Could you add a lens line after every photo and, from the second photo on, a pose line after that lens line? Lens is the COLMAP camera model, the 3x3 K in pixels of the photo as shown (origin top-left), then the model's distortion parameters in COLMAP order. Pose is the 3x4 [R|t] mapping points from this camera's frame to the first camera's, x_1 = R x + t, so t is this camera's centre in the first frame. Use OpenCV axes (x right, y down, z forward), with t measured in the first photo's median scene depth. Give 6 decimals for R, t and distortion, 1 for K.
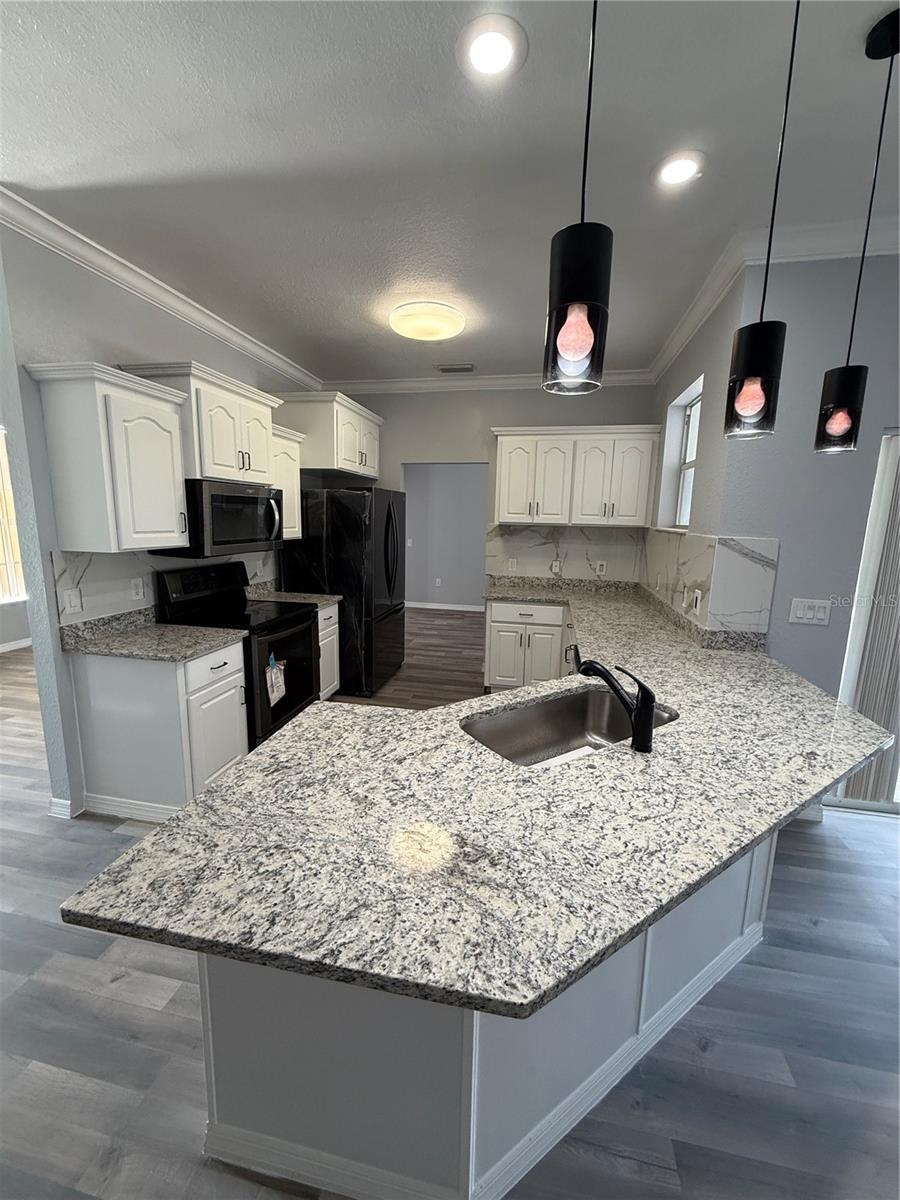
lens RADIAL K [[477.5, 0, 449.4], [0, 477.5, 597.7], [0, 0, 1]] dist [0.000092, -0.000560]
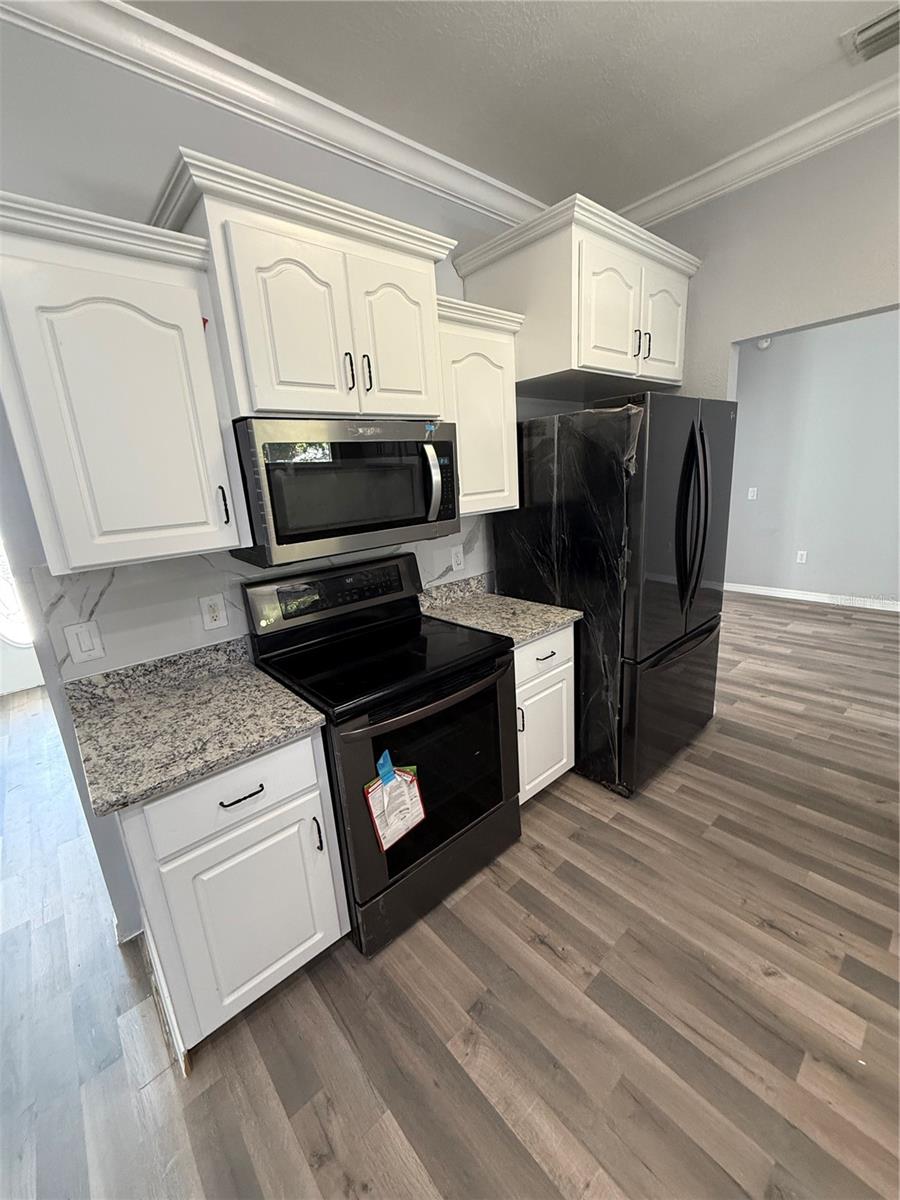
lens RADIAL K [[477.5, 0, 450.4], [0, 477.5, 597.9], [0, 0, 1]] dist [0.000092, -0.000560]
pose [[0.795334, 0.077461, -0.601202, -0.026347], [-0.016272, 0.994173, 0.106565, -0.117992], [0.605953, -0.074972, 0.791960, 0.743096]]
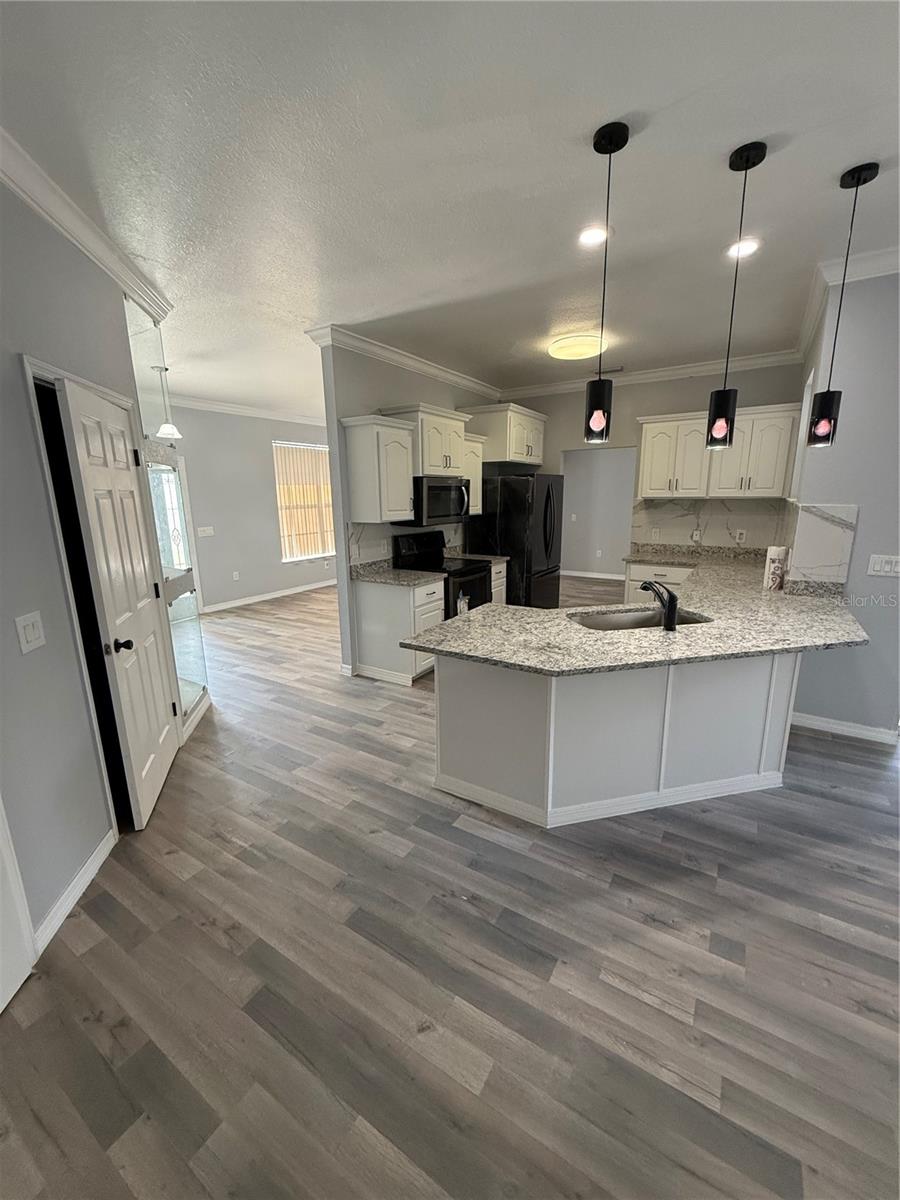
lens RADIAL K [[477.5, 0, 449.0], [0, 477.5, 597.9], [0, 0, 1]] dist [0.000092, -0.000560]
pose [[0.935166, 0.042914, -0.351600, 0.140599], [-0.026834, 0.998364, 0.050482, 0.073754], [0.353192, -0.037774, 0.934788, -0.480528]]
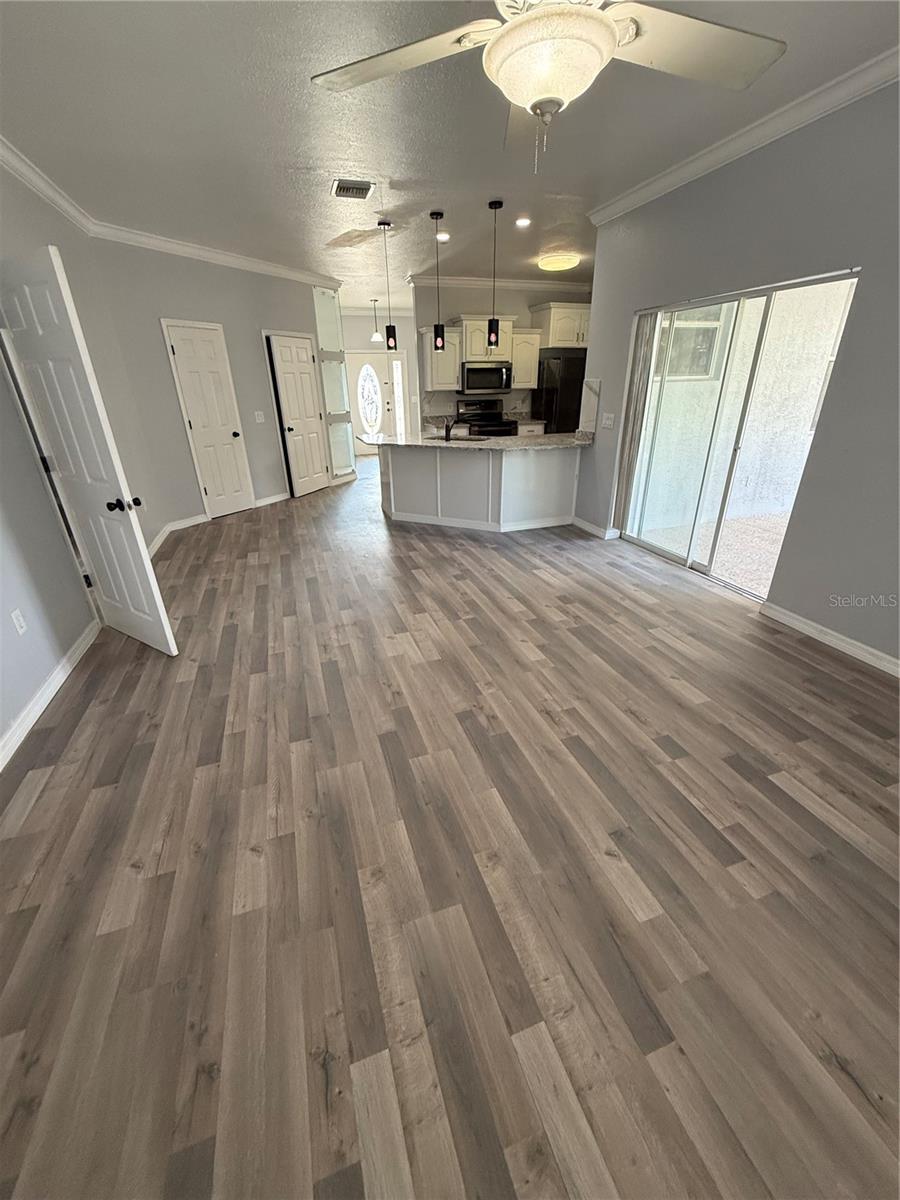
lens RADIAL K [[477.5, 0, 448.8], [0, 477.5, 599.5], [0, 0, 1]] dist [0.000092, -0.000560]
pose [[0.502430, 0.334844, -0.797147, 2.056353], [-0.117789, 0.939877, 0.320558, 0.153418], [0.856557, -0.067163, 0.511663, -0.530580]]
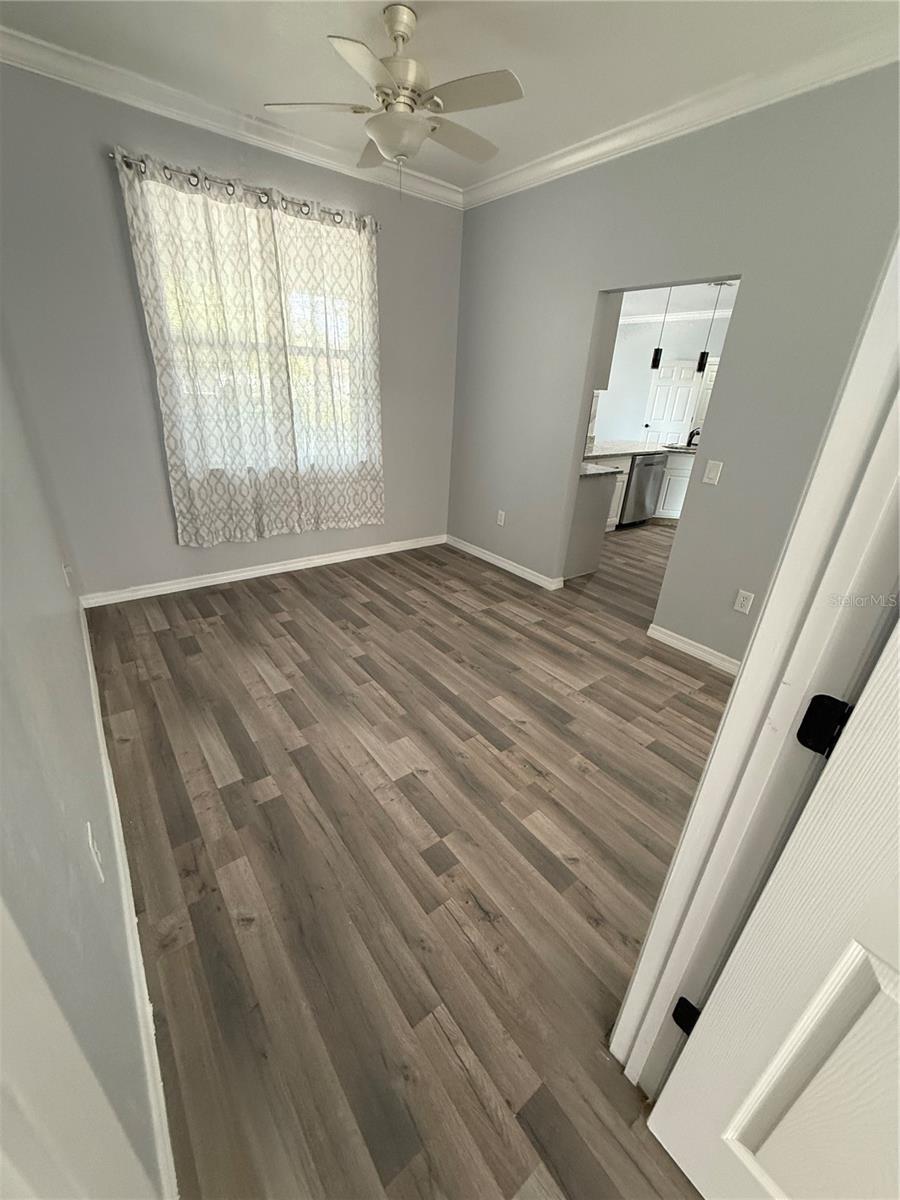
lens RADIAL K [[477.5, 0, 447.2], [0, 477.5, 598.5], [0, 0, 1]] dist [0.000092, -0.000560]
pose [[-0.749680, -0.327679, 0.574984, -0.484035], [0.048921, 0.839001, 0.541926, -0.516779], [-0.659990, 0.434400, -0.612952, 3.093753]]
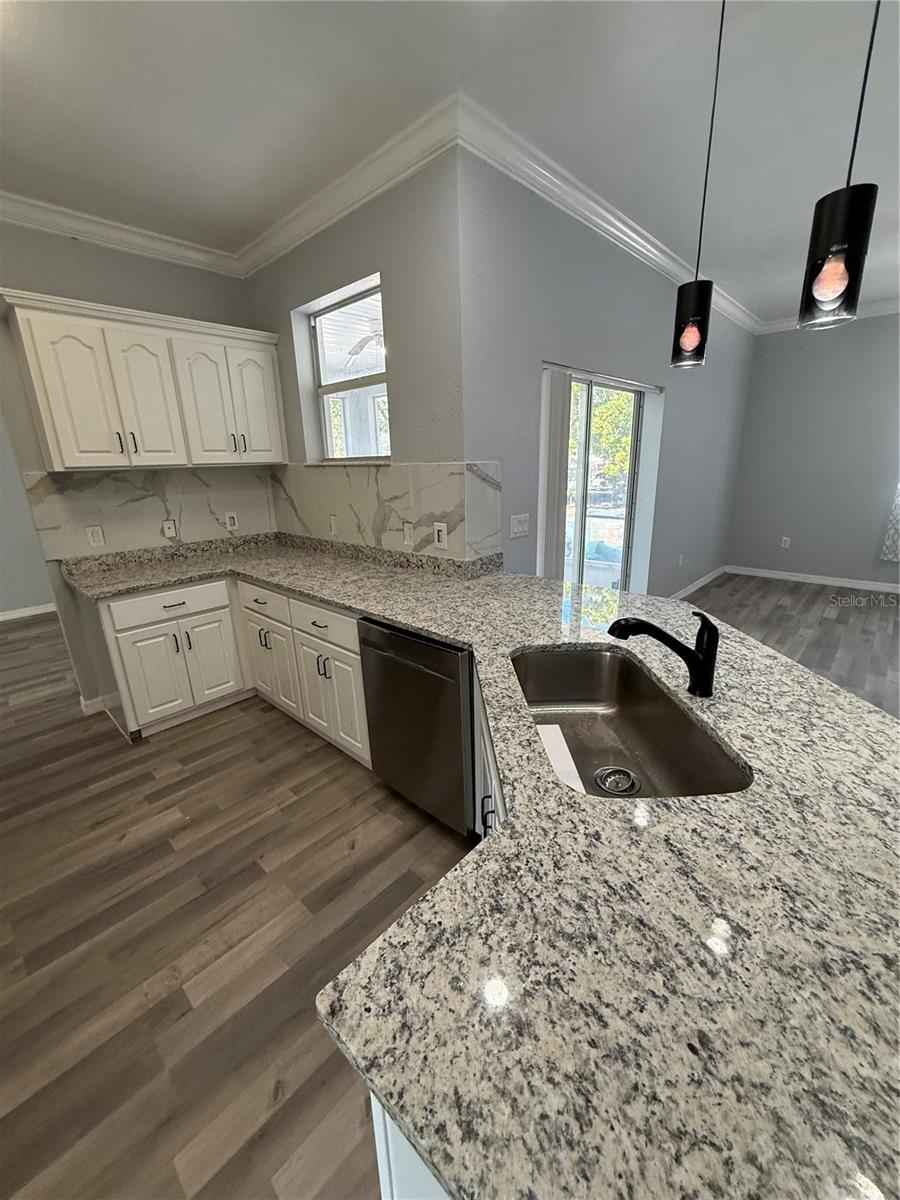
lens RADIAL K [[477.5, 0, 449.9], [0, 477.5, 598.2], [0, 0, 1]] dist [0.000092, -0.000560]
pose [[0.521956, -0.272916, 0.808133, -0.278852], [0.181676, 0.961262, 0.207288, -0.066518], [-0.833400, 0.038623, 0.551319, 0.484165]]
